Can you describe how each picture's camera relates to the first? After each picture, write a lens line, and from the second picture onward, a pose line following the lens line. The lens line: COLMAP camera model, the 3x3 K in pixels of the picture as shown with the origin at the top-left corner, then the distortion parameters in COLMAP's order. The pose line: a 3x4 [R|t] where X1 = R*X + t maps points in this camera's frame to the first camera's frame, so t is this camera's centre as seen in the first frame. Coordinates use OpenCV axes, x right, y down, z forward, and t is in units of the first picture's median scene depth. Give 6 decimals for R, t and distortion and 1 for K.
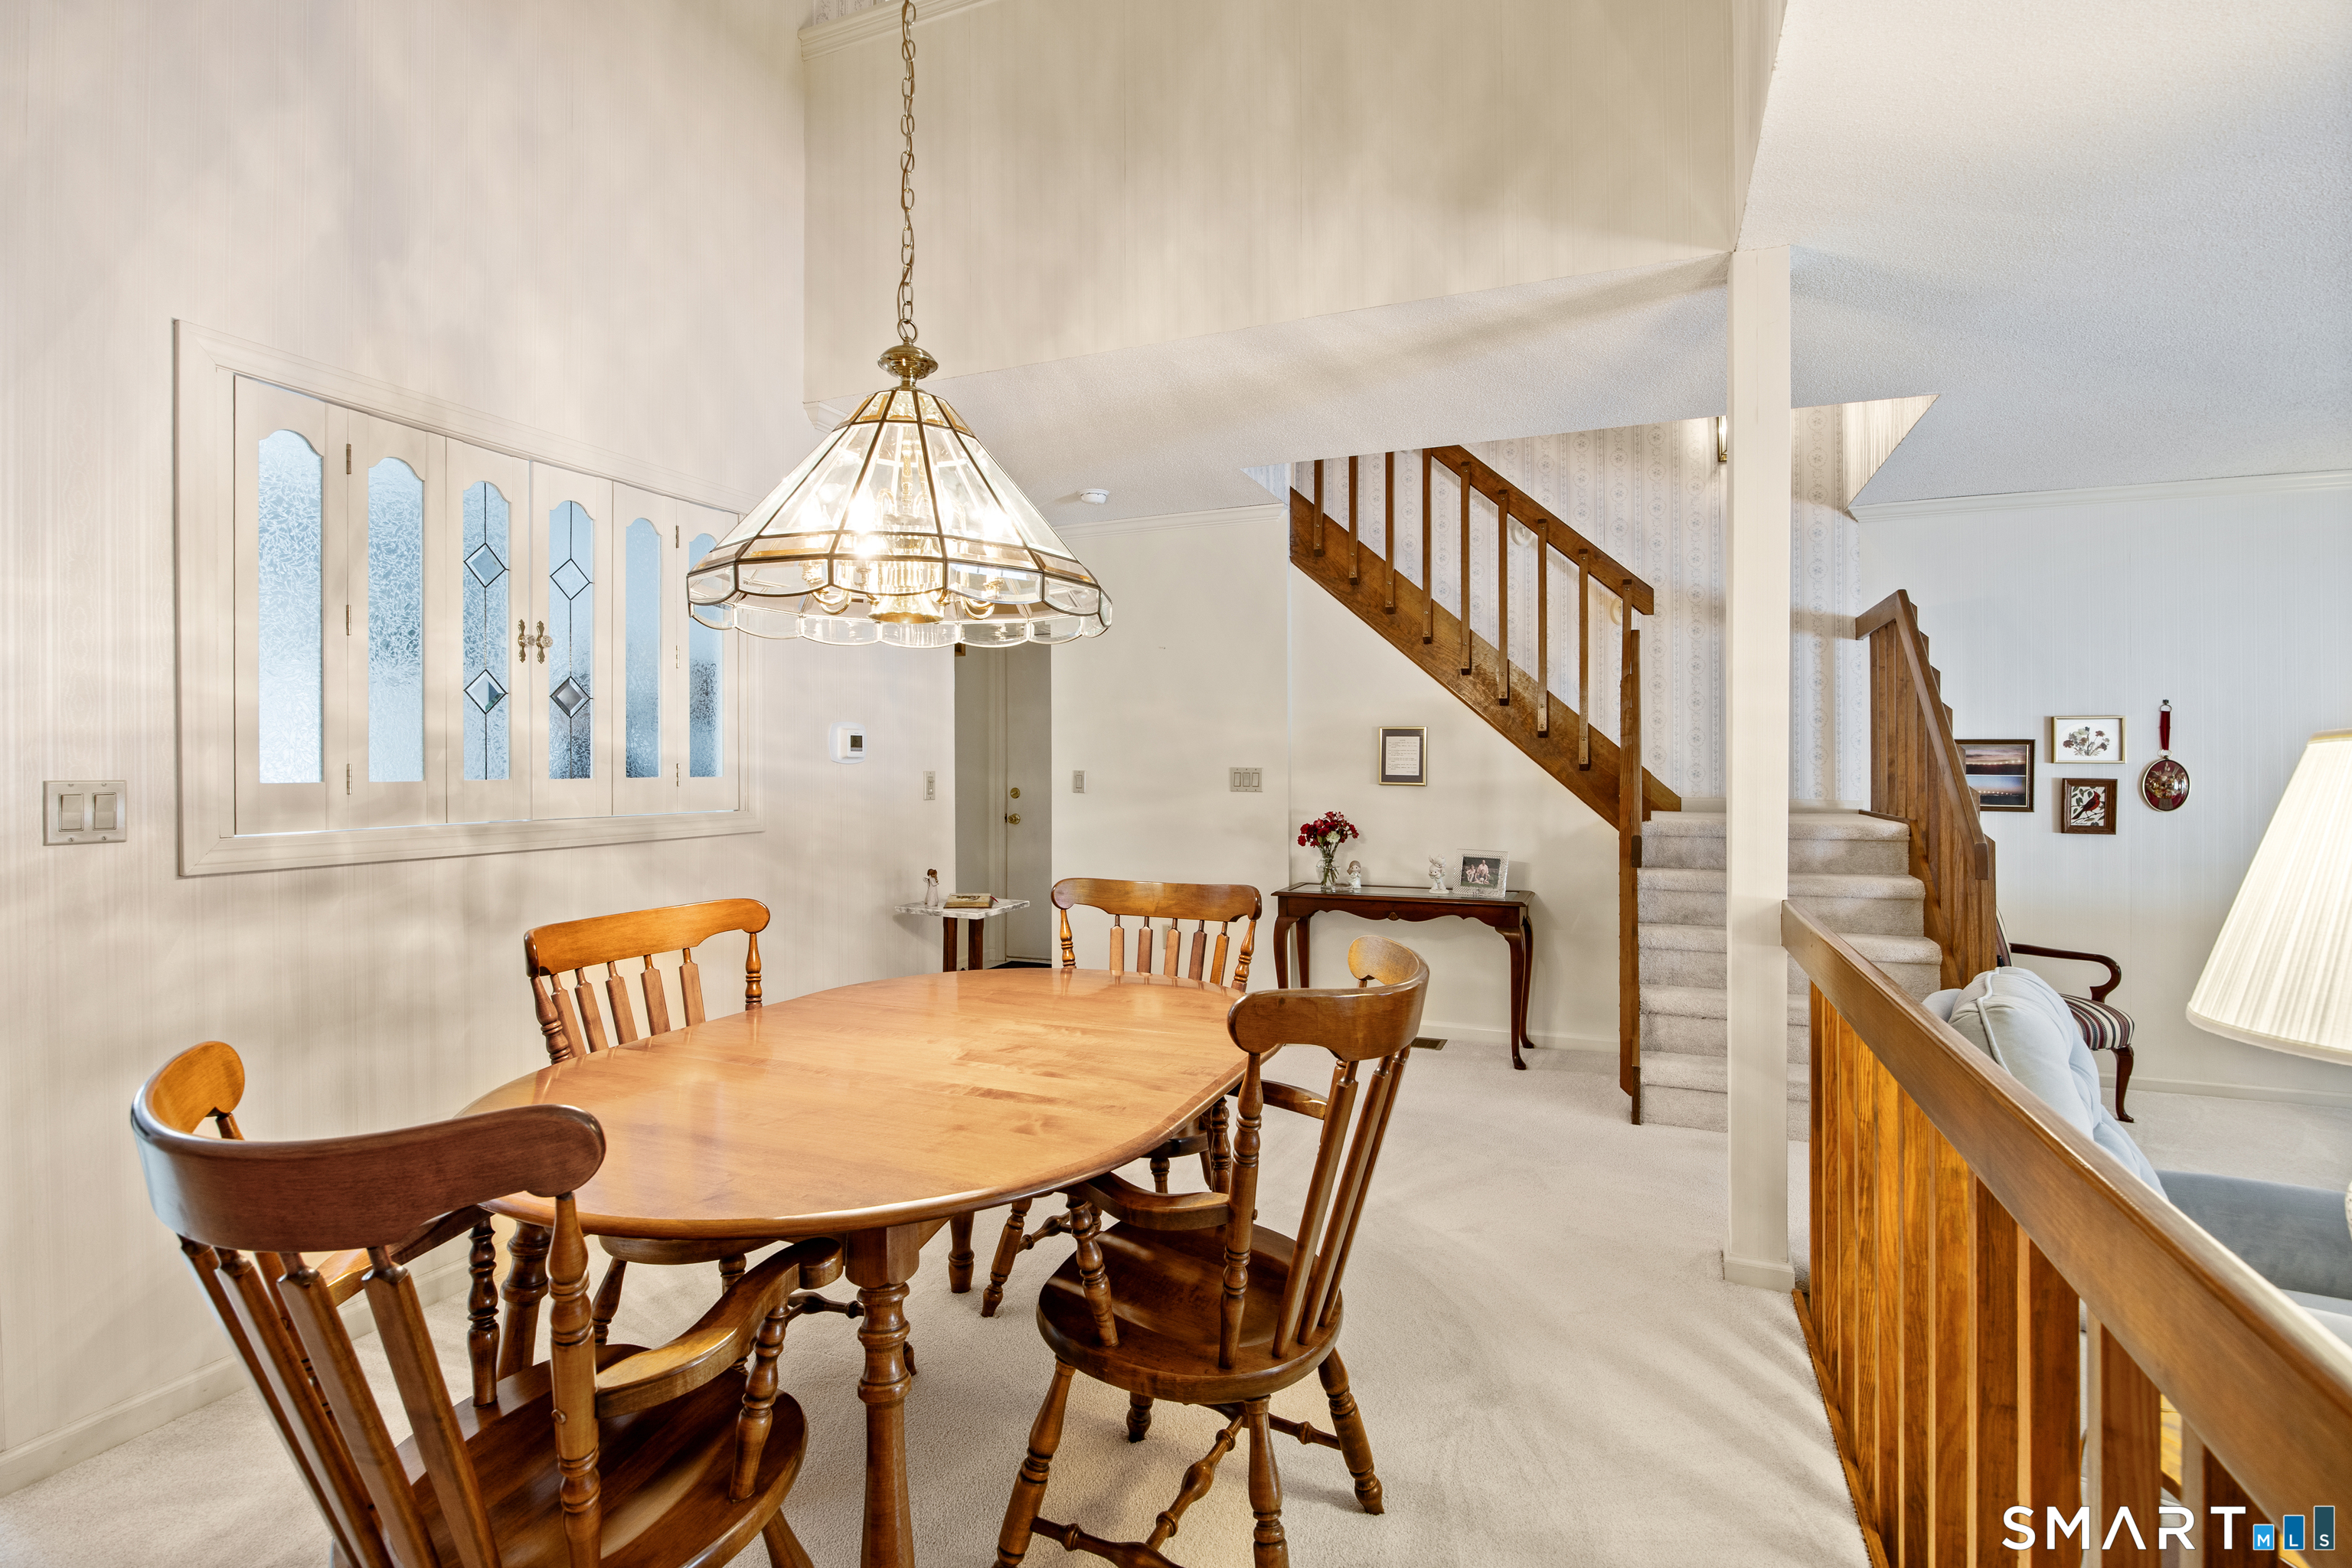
lens RADIAL K [[1082.8, 0, 1175.8], [0, 1082.8, 777.5], [0, 0, 1]] dist [-0.017797, 0.001994]
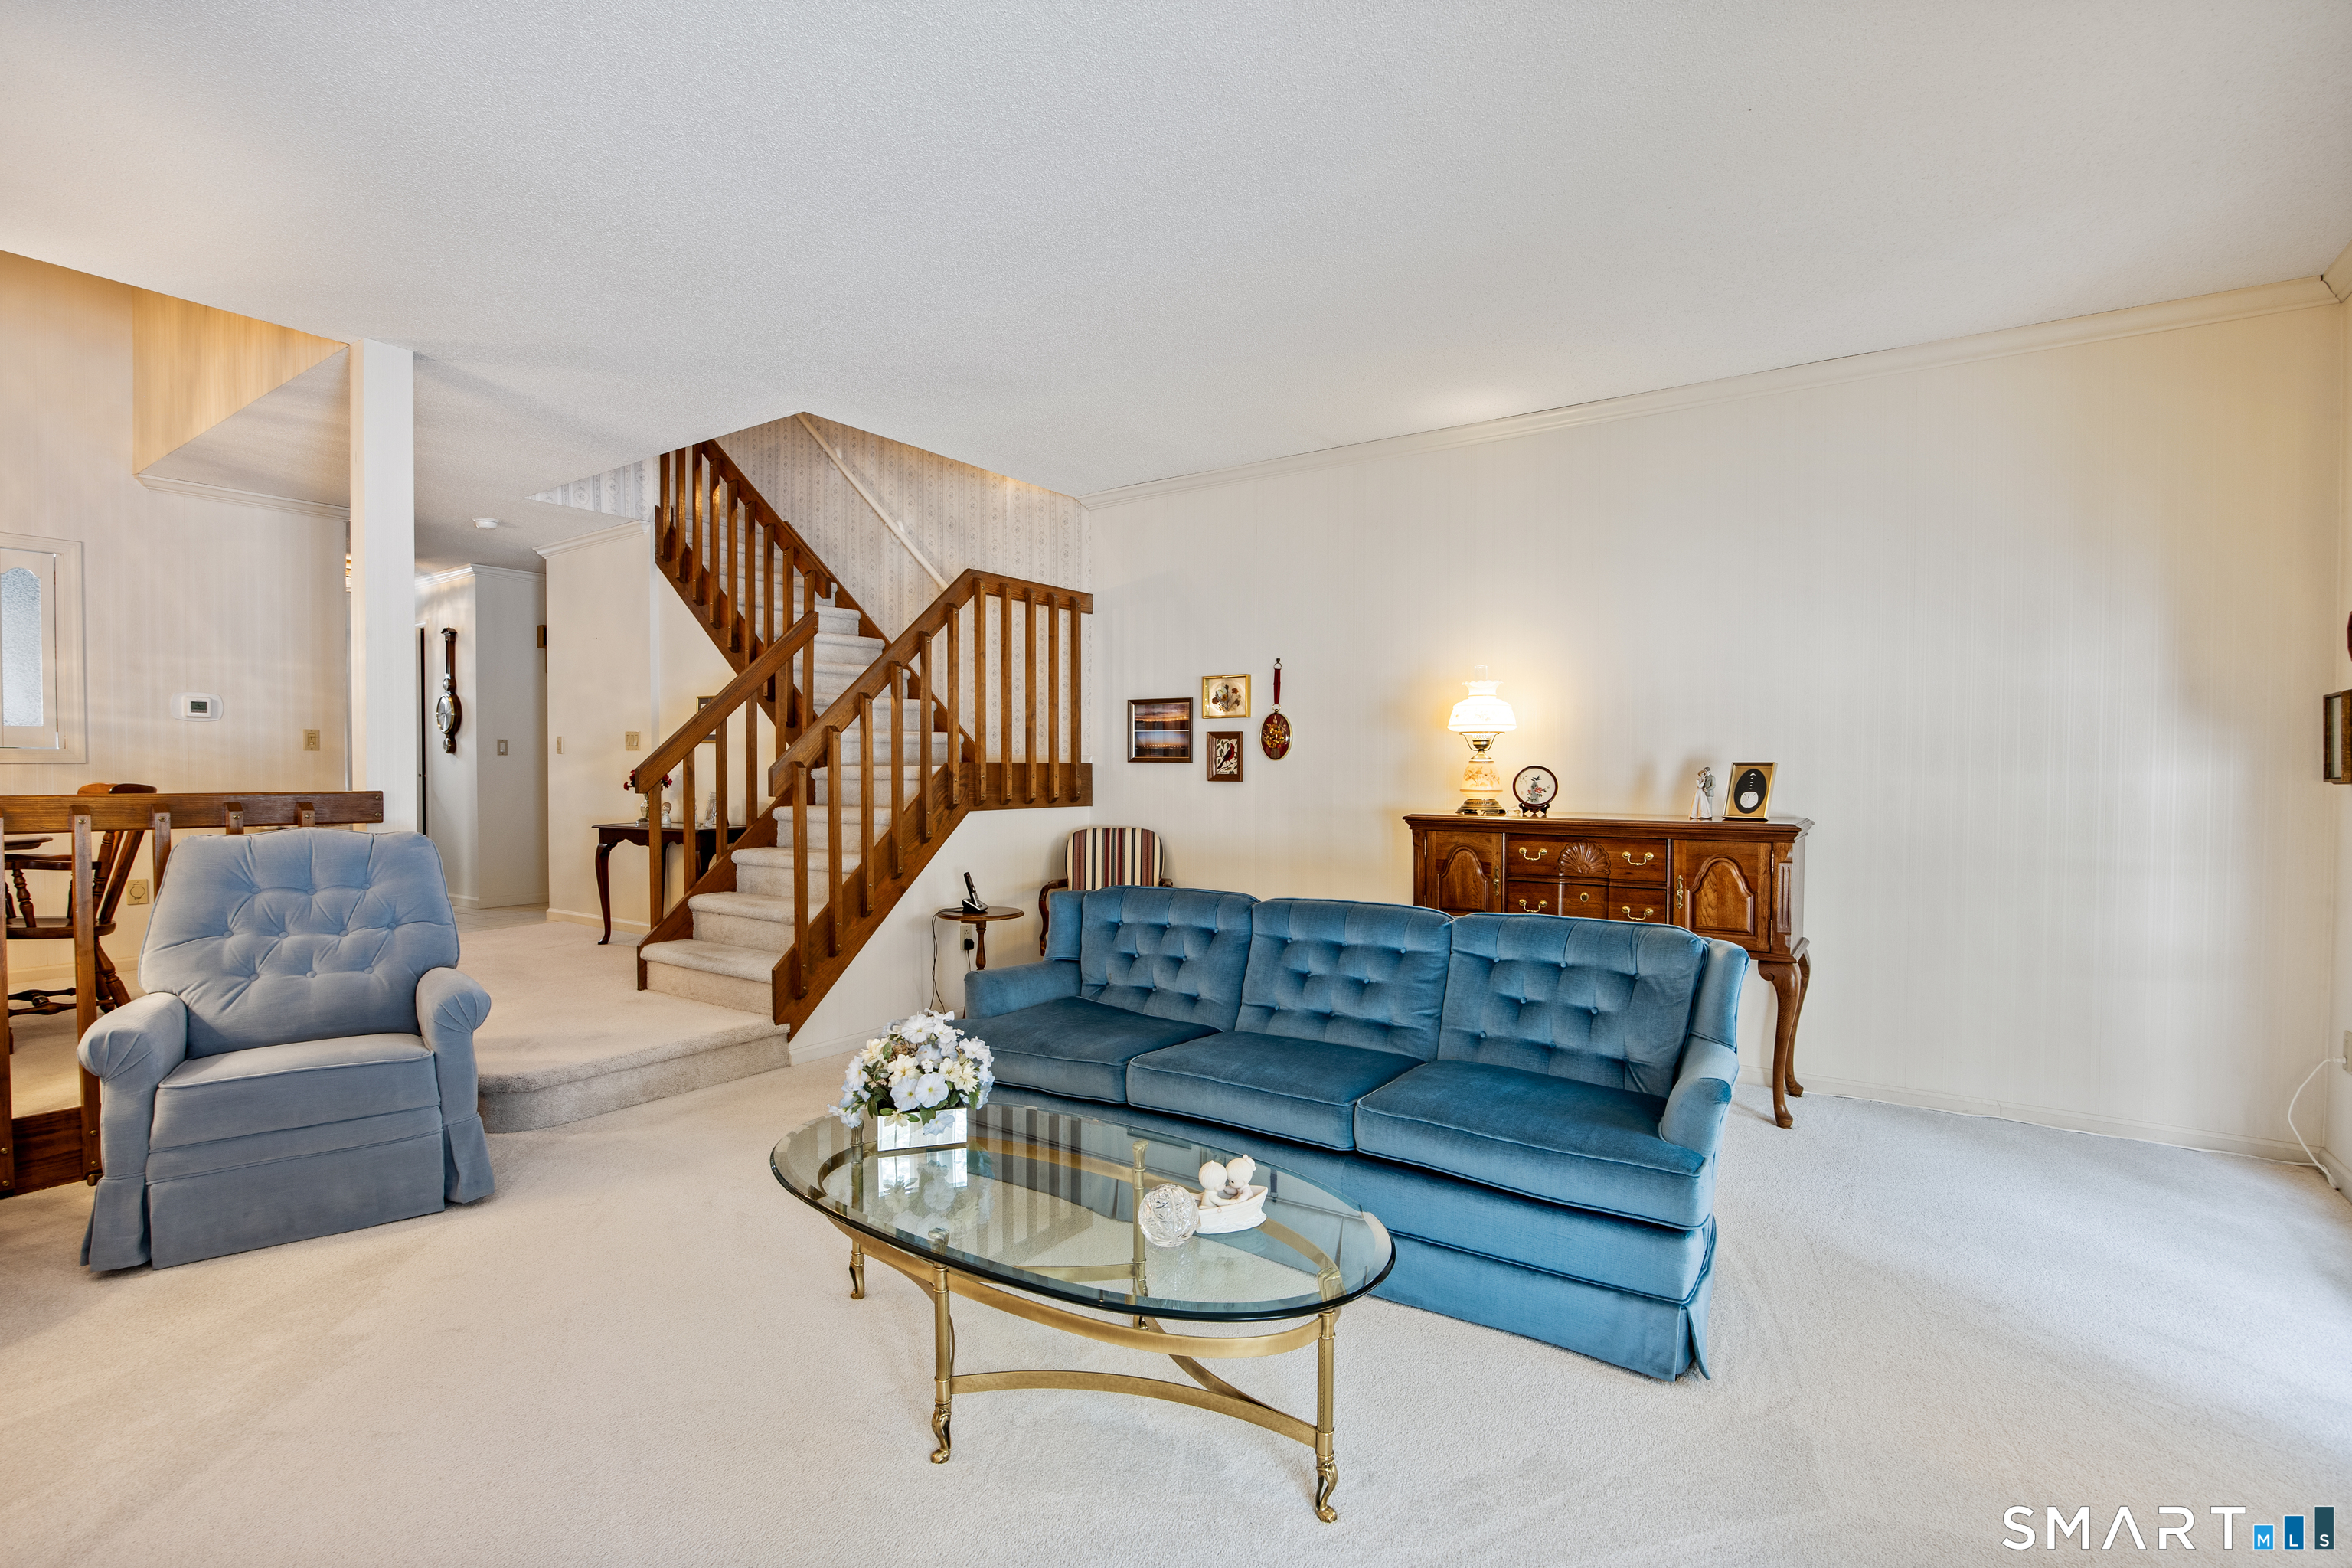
lens RADIAL K [[1082.8, 0, 1191.1], [0, 1082.8, 795.3], [0, 0, 1]] dist [-0.017797, 0.001994]
pose [[0.979937, 0.004178, -0.199263, 1.044237], [-0.001939, 0.999933, 0.011427, 0.054472], [0.199297, -0.010812, 0.979879, -0.110014]]
